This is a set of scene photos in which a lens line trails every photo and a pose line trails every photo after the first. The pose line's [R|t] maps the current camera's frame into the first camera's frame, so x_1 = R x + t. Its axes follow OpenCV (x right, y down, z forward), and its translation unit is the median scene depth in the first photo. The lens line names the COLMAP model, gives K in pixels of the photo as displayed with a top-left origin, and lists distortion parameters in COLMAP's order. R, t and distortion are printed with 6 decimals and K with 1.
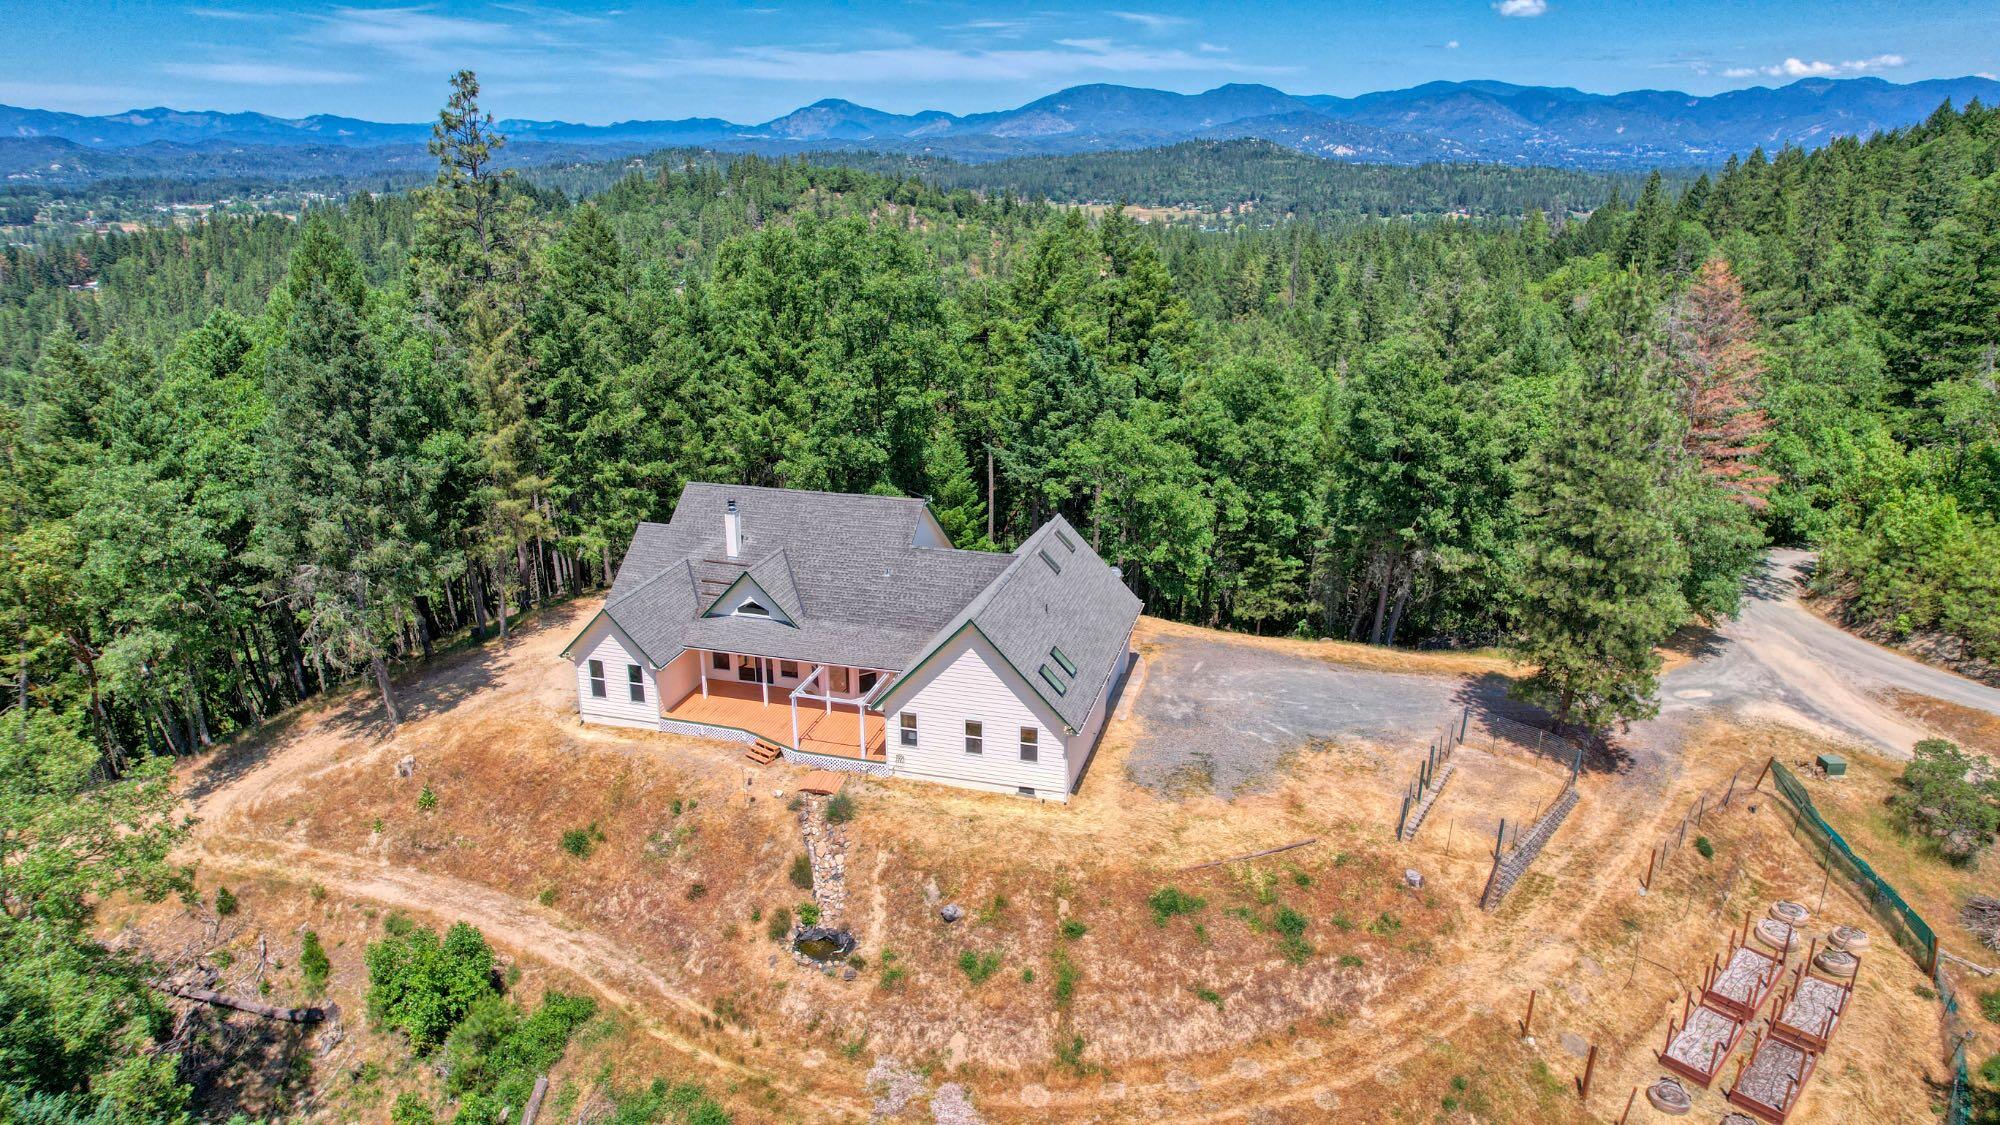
lens RADIAL K [[1280.0, 0, 990.6], [0, 1280.0, 562.3], [0, 0, 1]] dist [-0.078265, 0.073119]
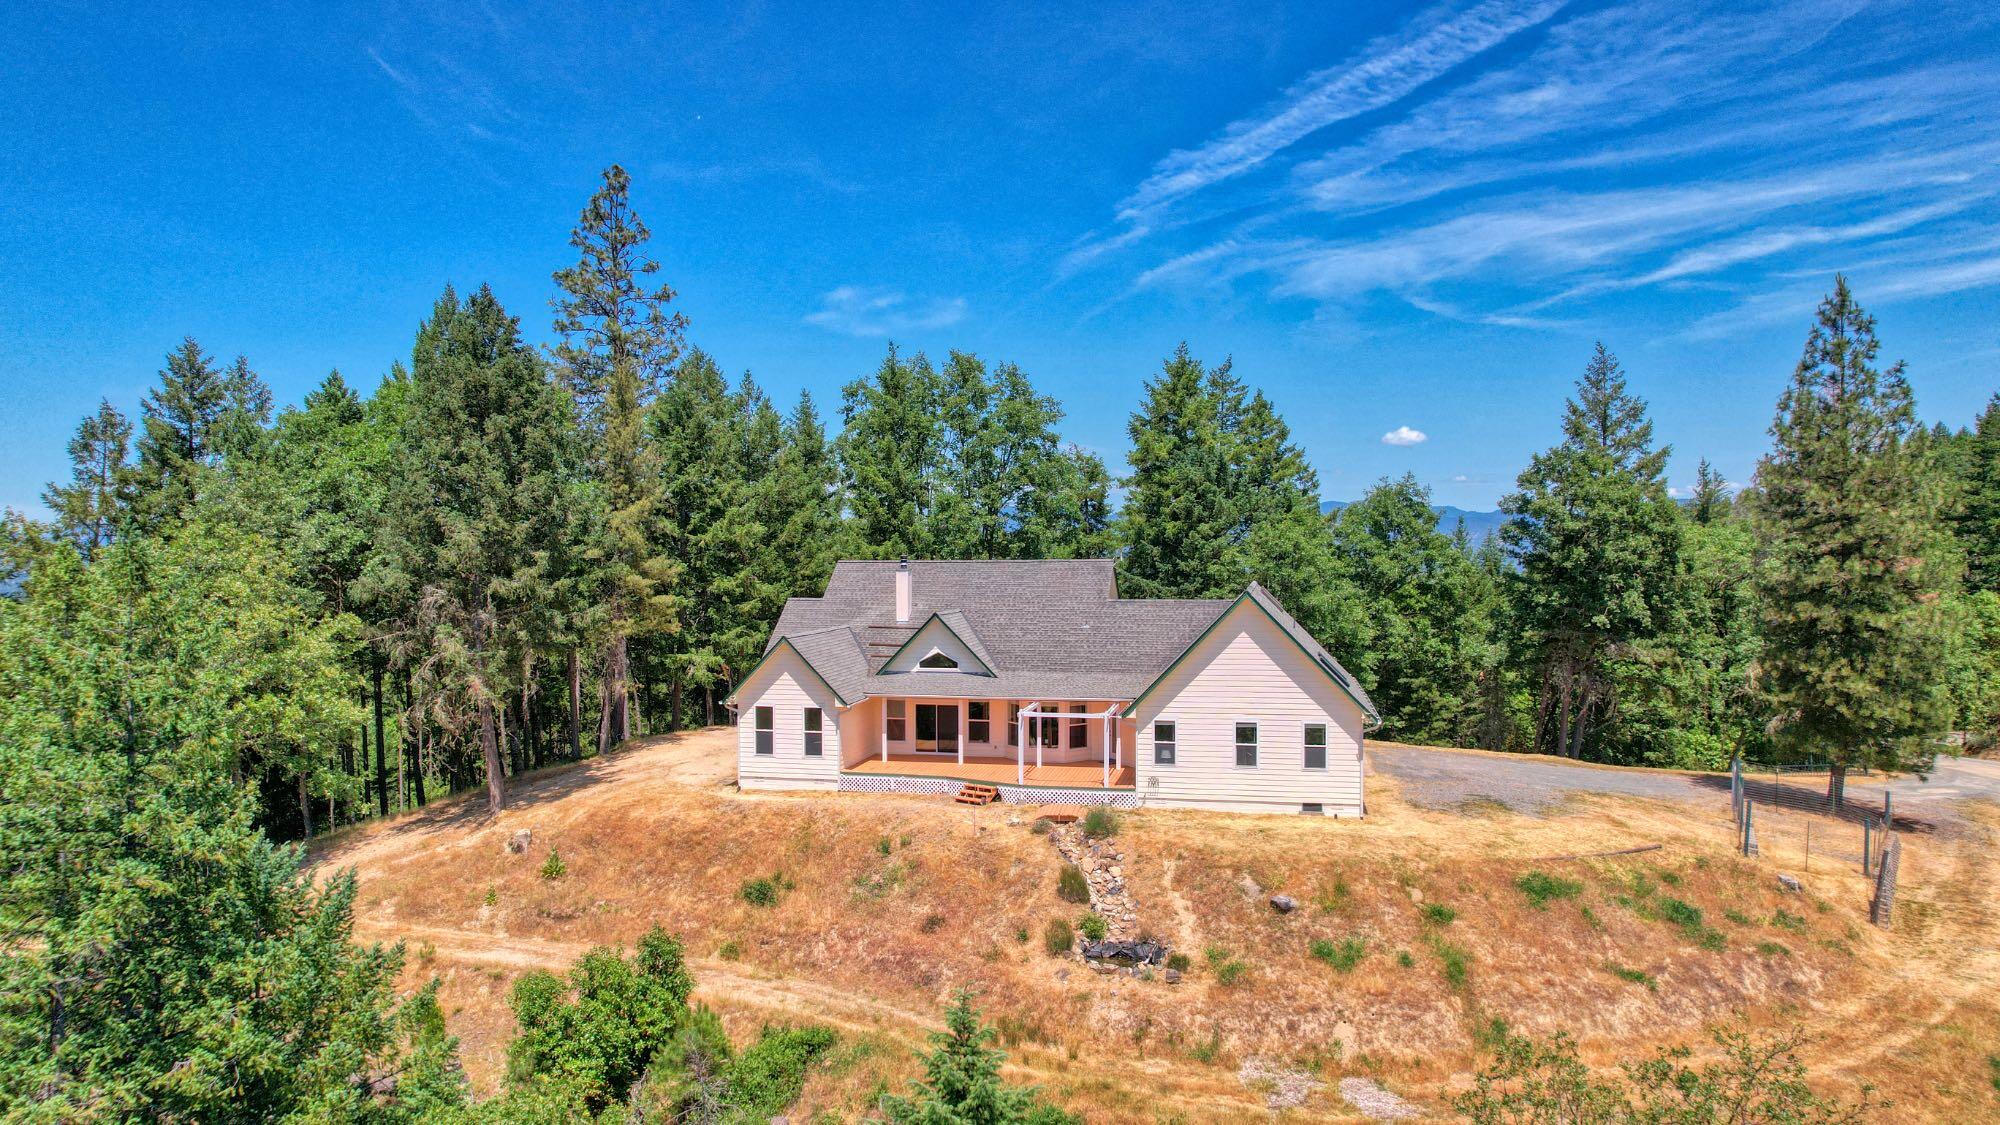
lens RADIAL K [[1280.0, 0, 990.6], [0, 1280.0, 562.3], [0, 0, 1]] dist [-0.078265, 0.073119]
pose [[0.998116, -0.002525, 0.061302, -0.236101], [0.021605, 0.949624, -0.312646, 0.285179], [-0.057425, 0.313381, 0.947890, 0.169579]]
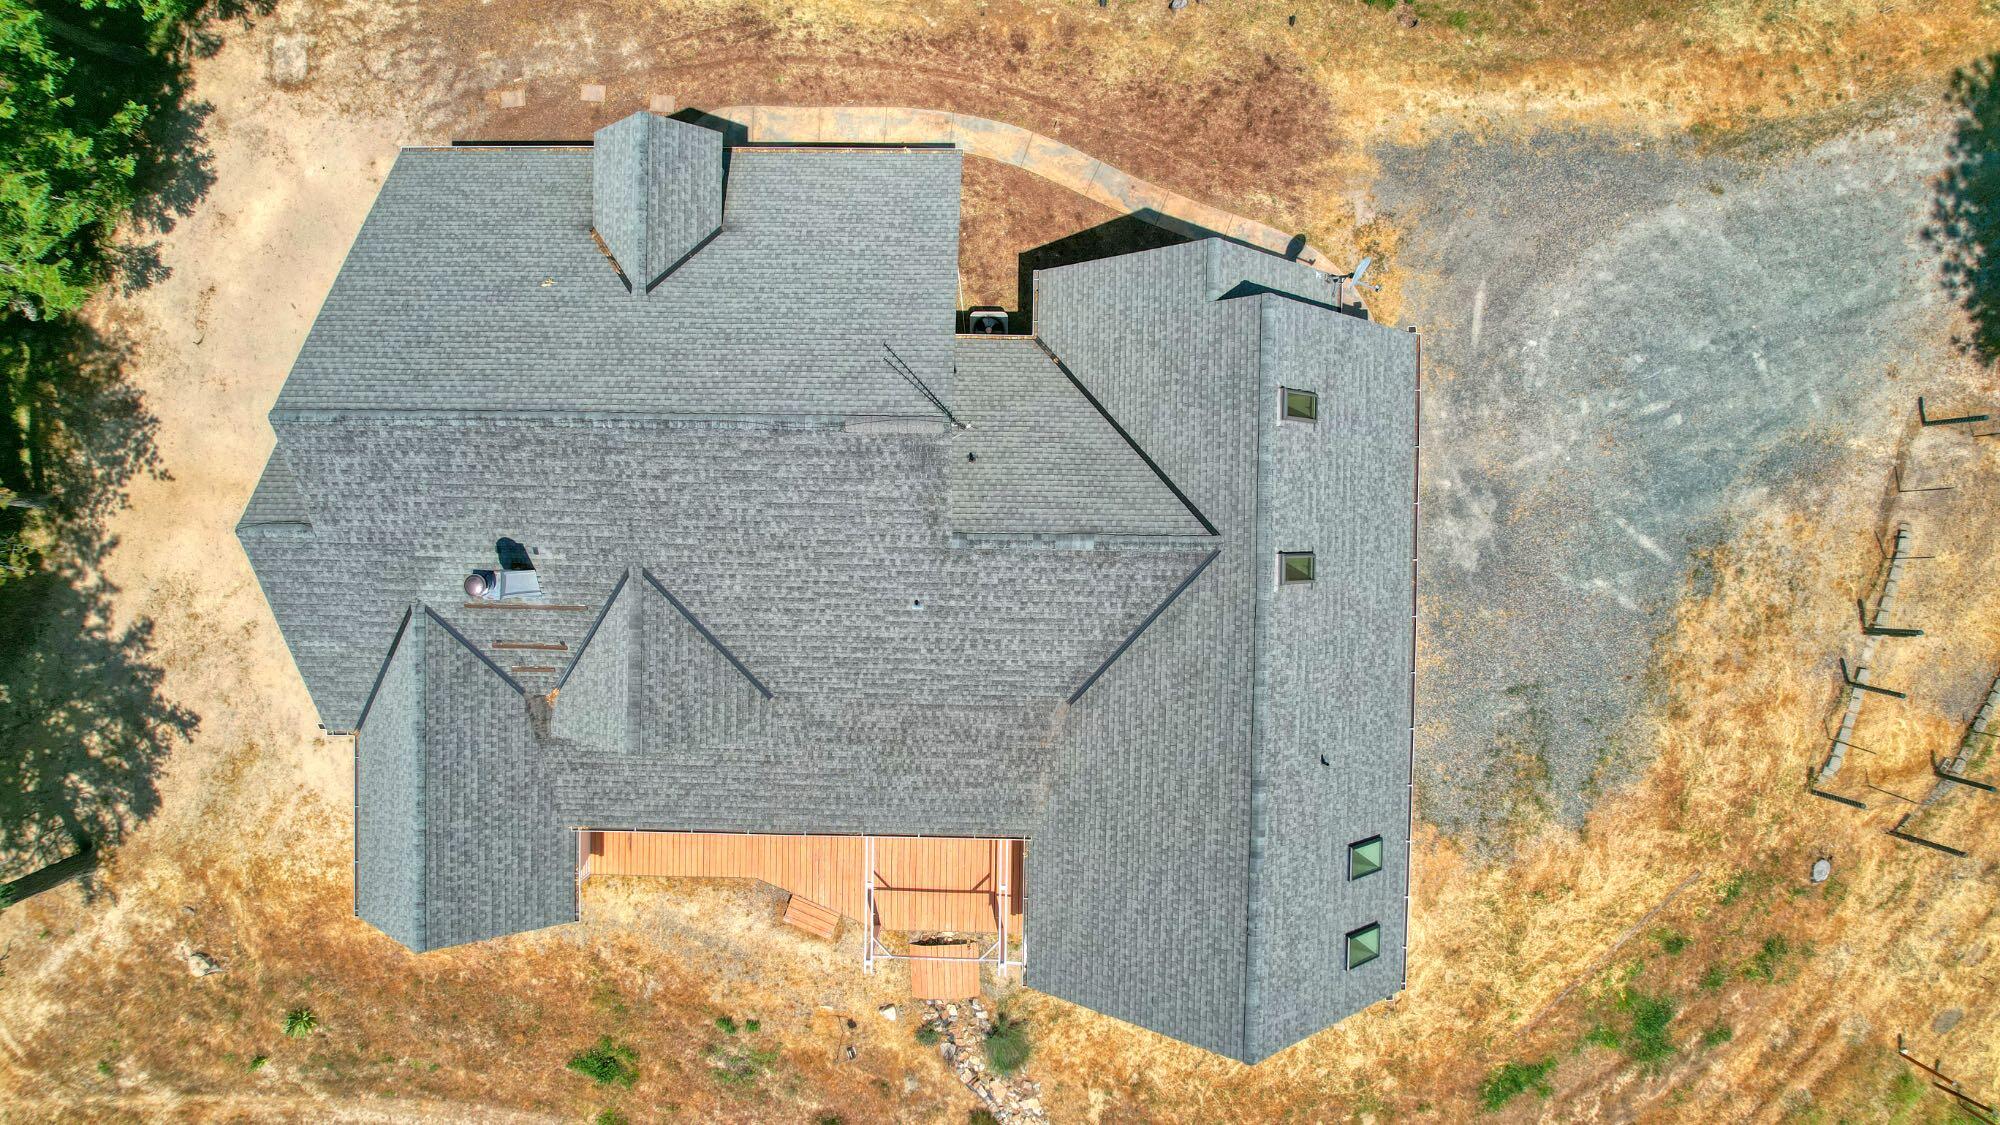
lens RADIAL K [[1280.0, 0, 990.6], [0, 1280.0, 562.3], [0, 0, 1]] dist [-0.078265, 0.073119]
pose [[0.965662, -0.259803, 0.000025, -0.062146], [0.081819, 0.304206, 0.949086, -0.479350], [-0.246583, -0.916494, 0.315017, 1.012542]]
